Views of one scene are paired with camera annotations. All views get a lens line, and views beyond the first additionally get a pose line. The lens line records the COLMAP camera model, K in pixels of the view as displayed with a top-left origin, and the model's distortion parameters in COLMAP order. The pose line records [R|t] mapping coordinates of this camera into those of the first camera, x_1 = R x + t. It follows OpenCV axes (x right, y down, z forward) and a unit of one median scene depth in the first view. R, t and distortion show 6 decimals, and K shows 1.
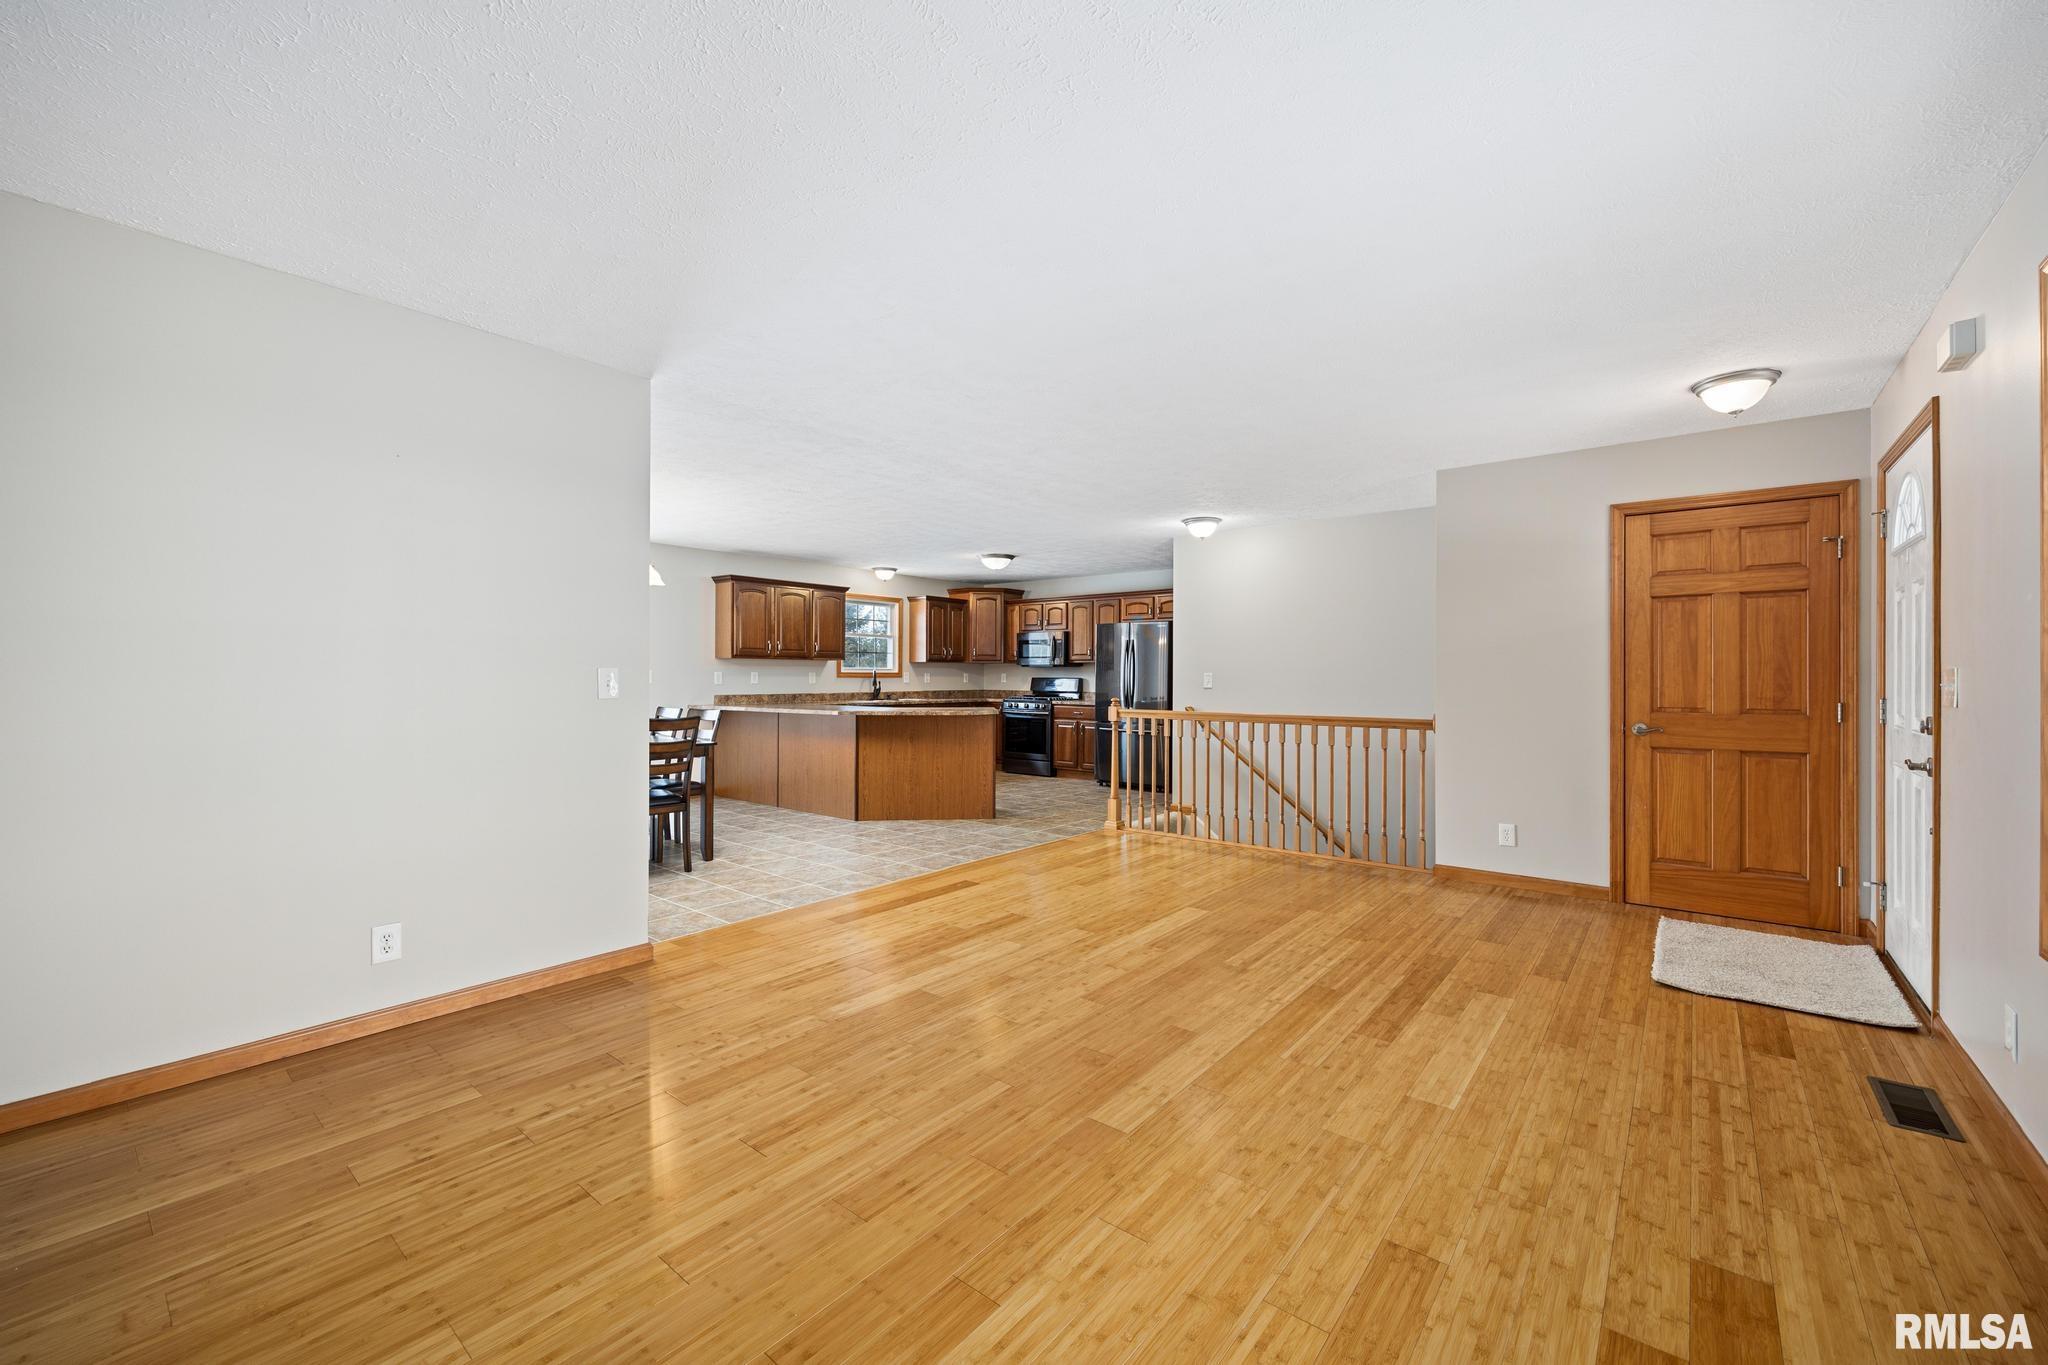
lens RADIAL K [[815.1, 0, 1044.6], [0, 815.1, 677.6], [0, 0, 1]] dist [-0.008767, 0.000524]
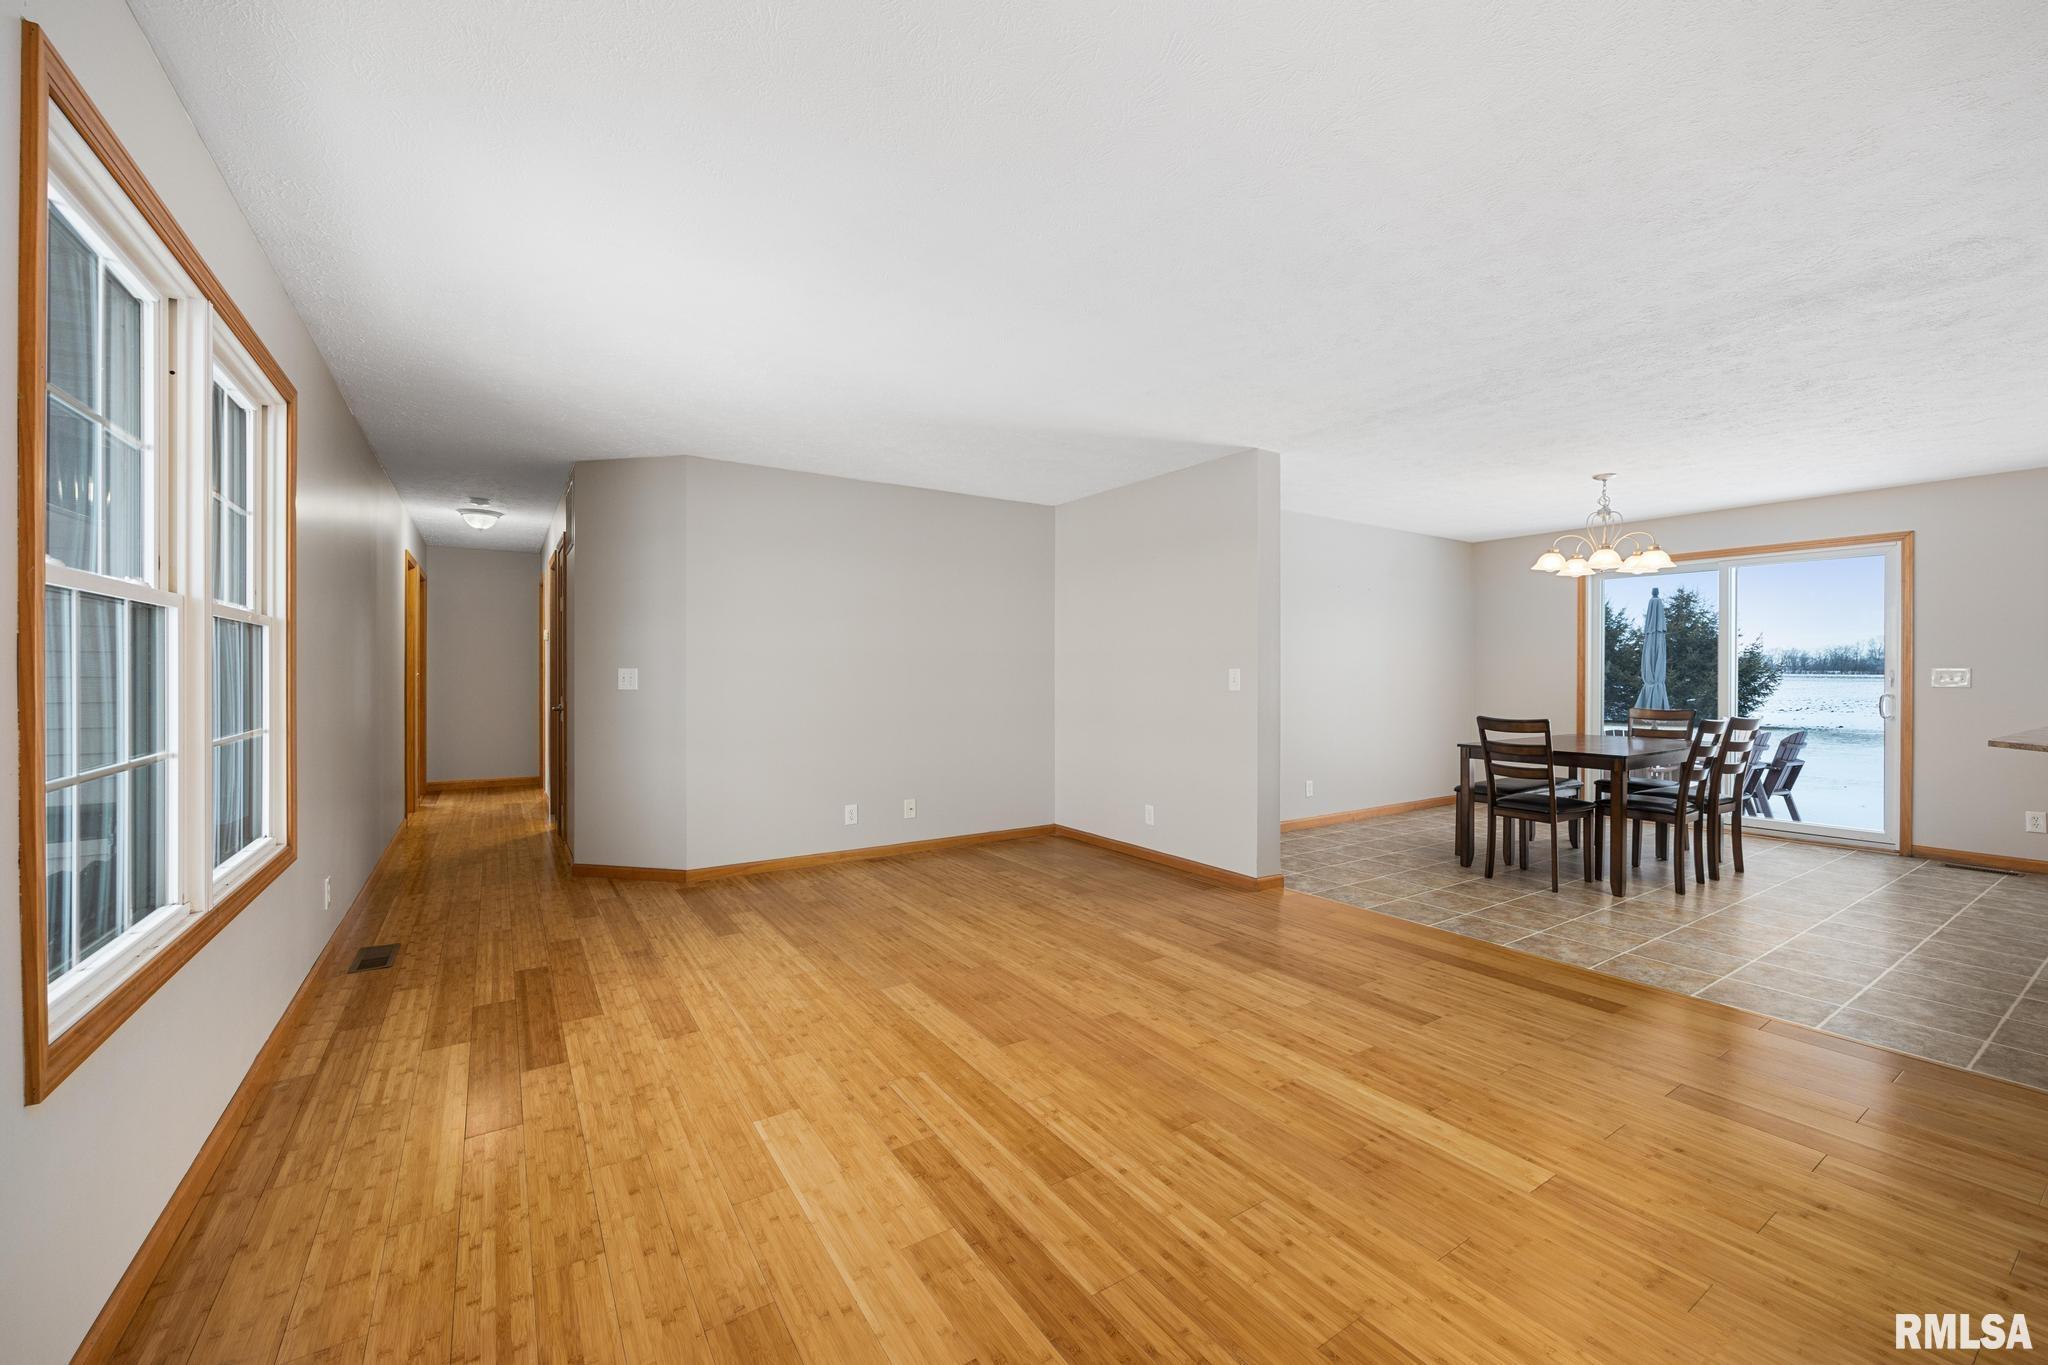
lens RADIAL K [[815.1, 0, 1024.5], [0, 815.1, 677.9], [0, 0, 1]] dist [-0.008767, 0.000524]
pose [[-0.315592, 0.005128, -0.948881, 0.847013], [-0.000672, 0.999984, 0.005628, -0.001038], [0.948895, 0.002414, -0.315583, 1.035550]]
